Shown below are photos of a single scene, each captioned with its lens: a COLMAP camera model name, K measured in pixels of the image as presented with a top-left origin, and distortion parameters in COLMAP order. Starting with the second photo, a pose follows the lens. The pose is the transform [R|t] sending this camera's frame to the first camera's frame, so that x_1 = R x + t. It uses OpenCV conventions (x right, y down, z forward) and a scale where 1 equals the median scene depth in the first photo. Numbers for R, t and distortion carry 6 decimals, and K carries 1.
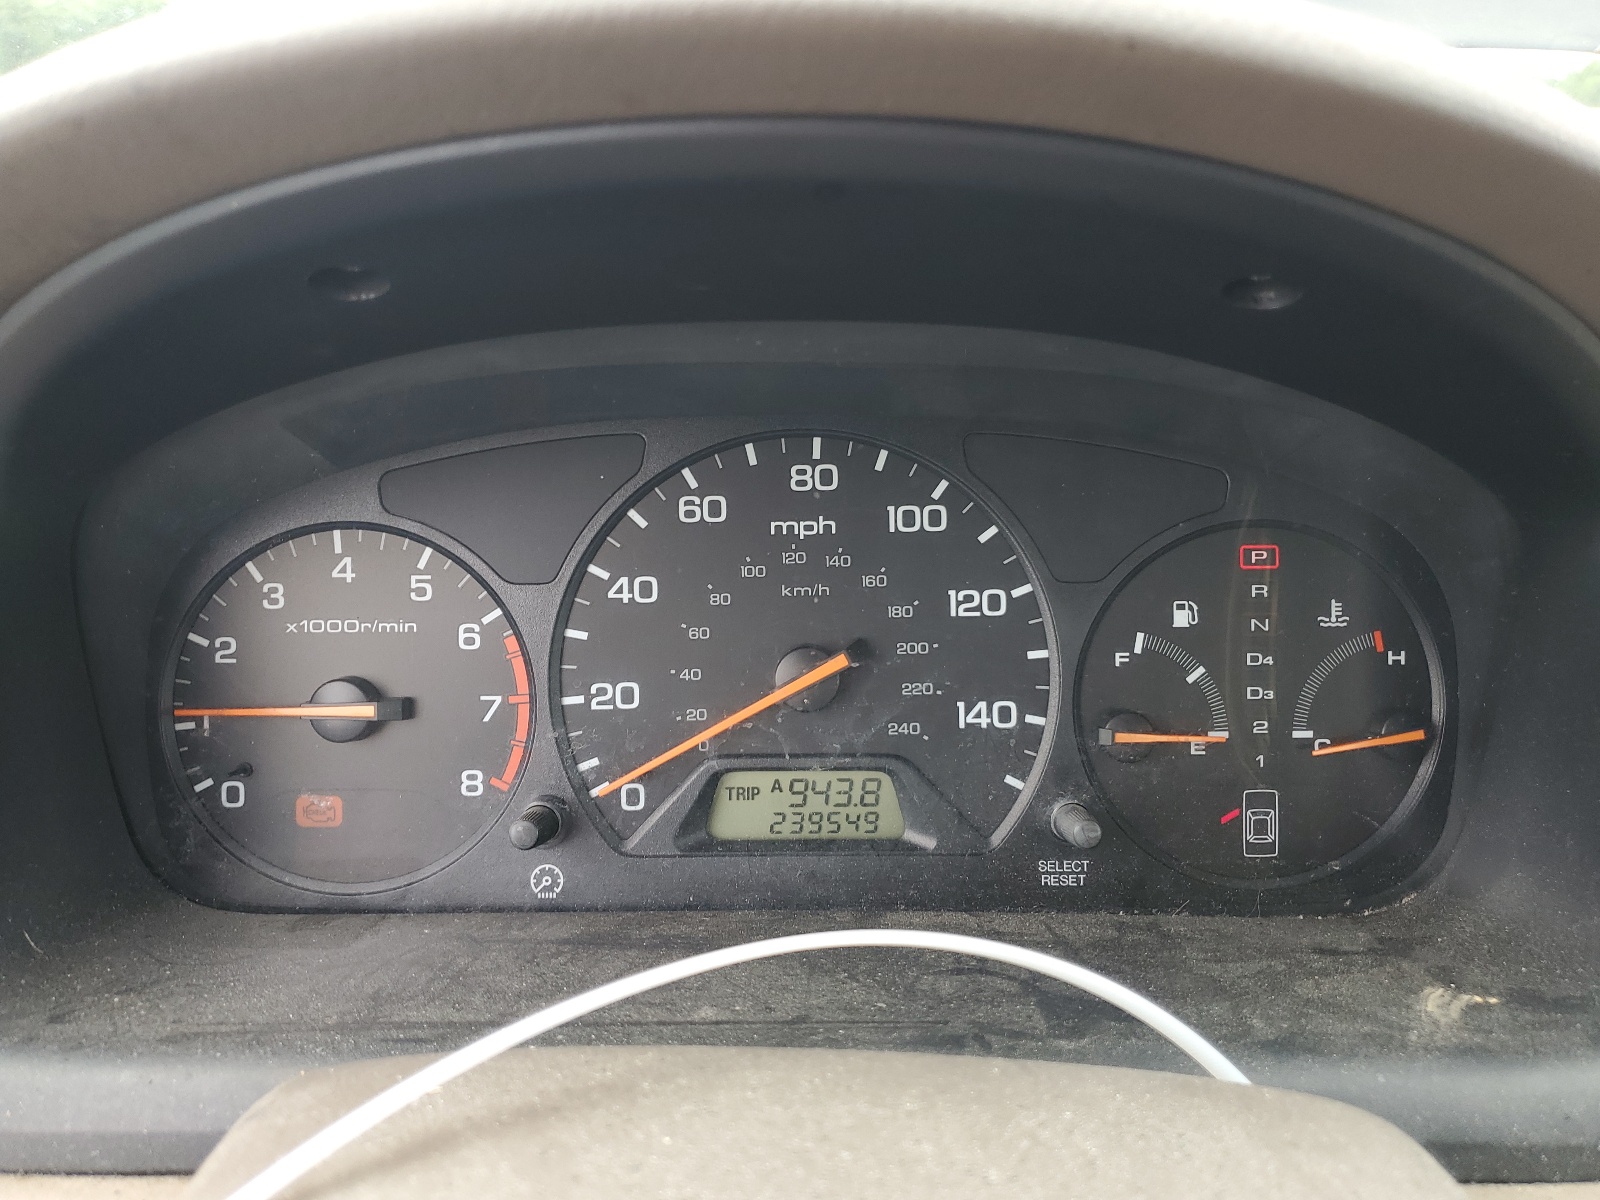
lens RADIAL K [[1207.0, 0, 805.6], [0, 1207.0, 604.0], [0, 0, 1]] dist [0.004081, -0.000003]
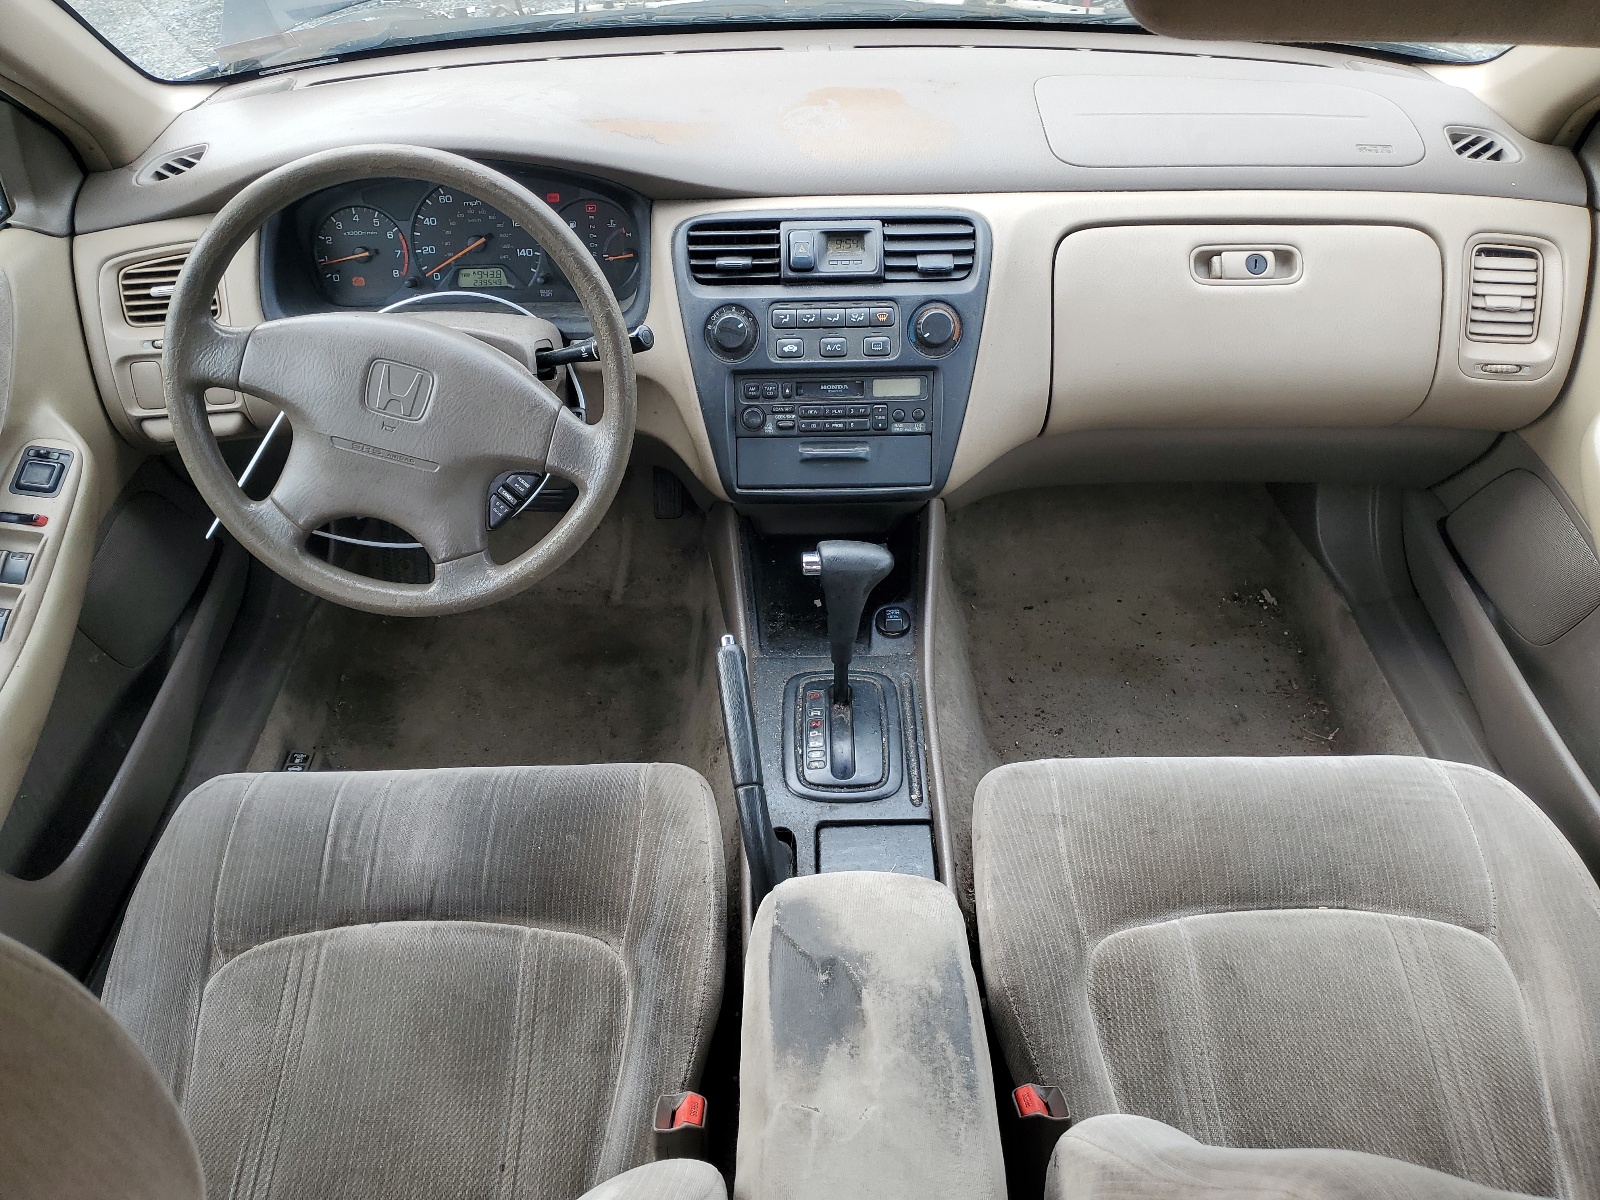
lens RADIAL K [[1207.0, 0, 792.7], [0, 1207.0, 605.3], [0, 0, 1]] dist [0.004081, -0.000003]
pose [[0.999746, -0.020379, -0.009583, 1.046628], [0.022459, 0.933304, 0.358385, -0.227956], [0.001640, -0.358509, 0.933525, -3.105977]]
